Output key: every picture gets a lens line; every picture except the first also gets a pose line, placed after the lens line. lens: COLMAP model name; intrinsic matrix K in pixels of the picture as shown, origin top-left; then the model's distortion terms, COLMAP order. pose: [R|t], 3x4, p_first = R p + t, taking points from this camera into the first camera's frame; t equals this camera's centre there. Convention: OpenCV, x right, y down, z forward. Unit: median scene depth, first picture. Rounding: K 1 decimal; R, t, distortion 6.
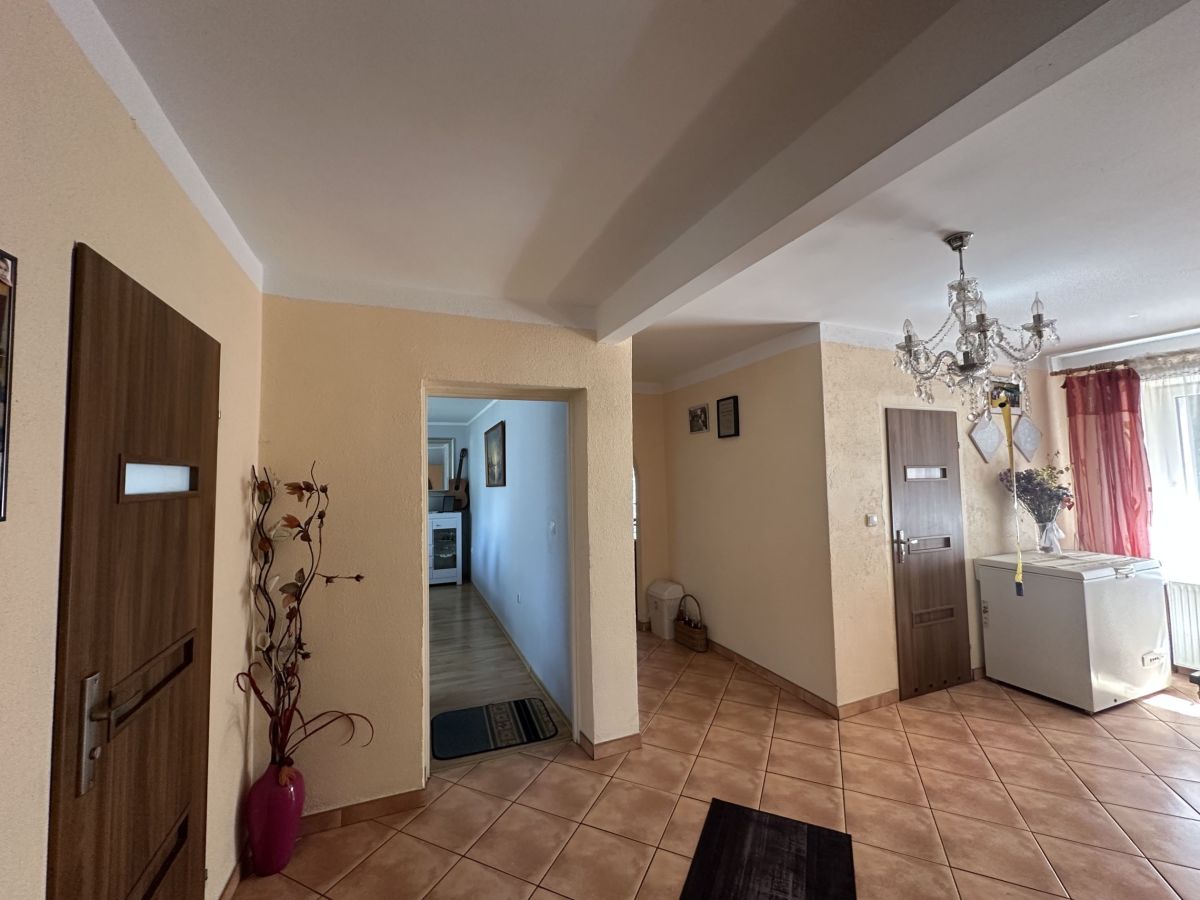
lens RADIAL K [[476.6, 0, 597.7], [0, 476.6, 448.5], [0, 0, 1]] dist [-0.005999, 0.001205]
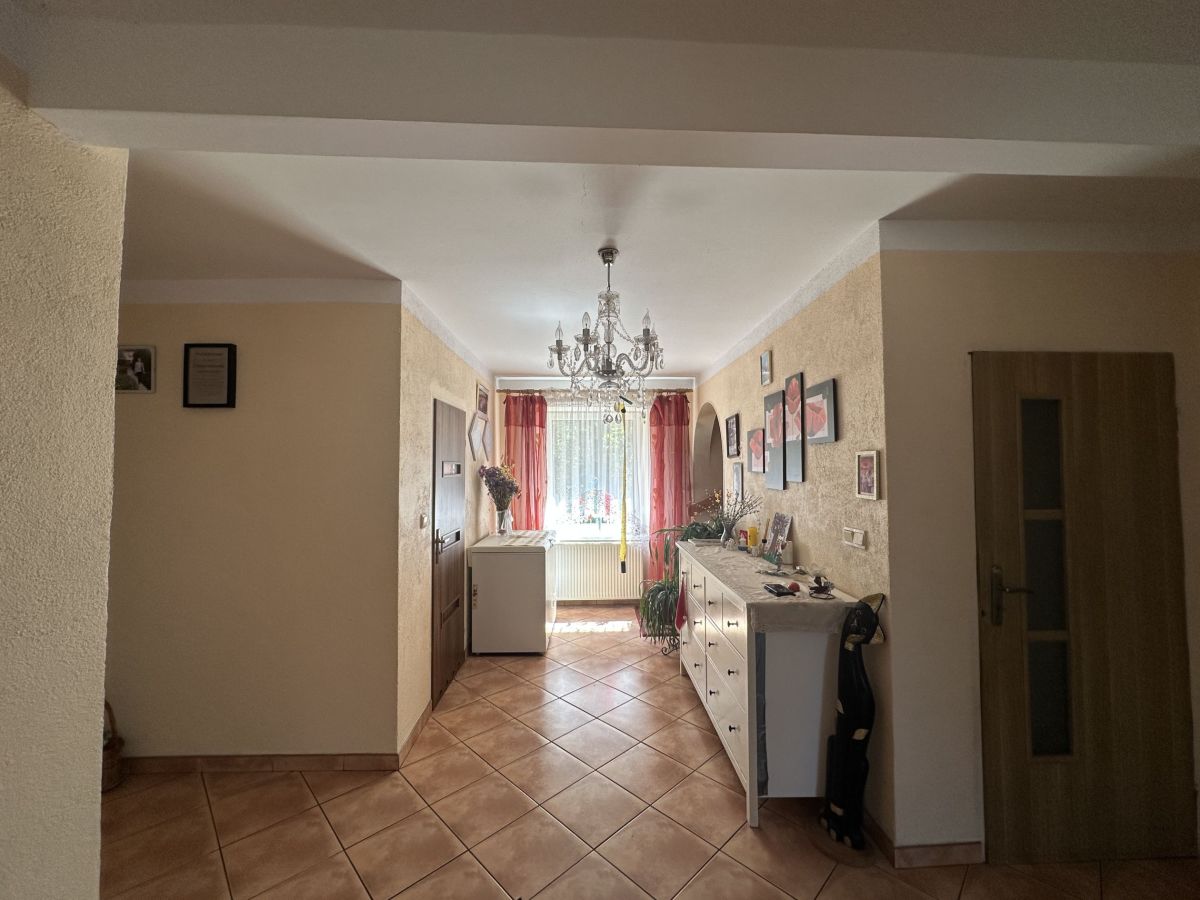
lens RADIAL K [[476.6, 0, 599.9], [0, 476.6, 449.9], [0, 0, 1]] dist [-0.005999, 0.001205]
pose [[0.350829, 0.046950, 0.935262, -0.133129], [-0.057251, 0.997949, -0.028622, 0.021241], [-0.934688, -0.043503, 0.352798, 0.336953]]
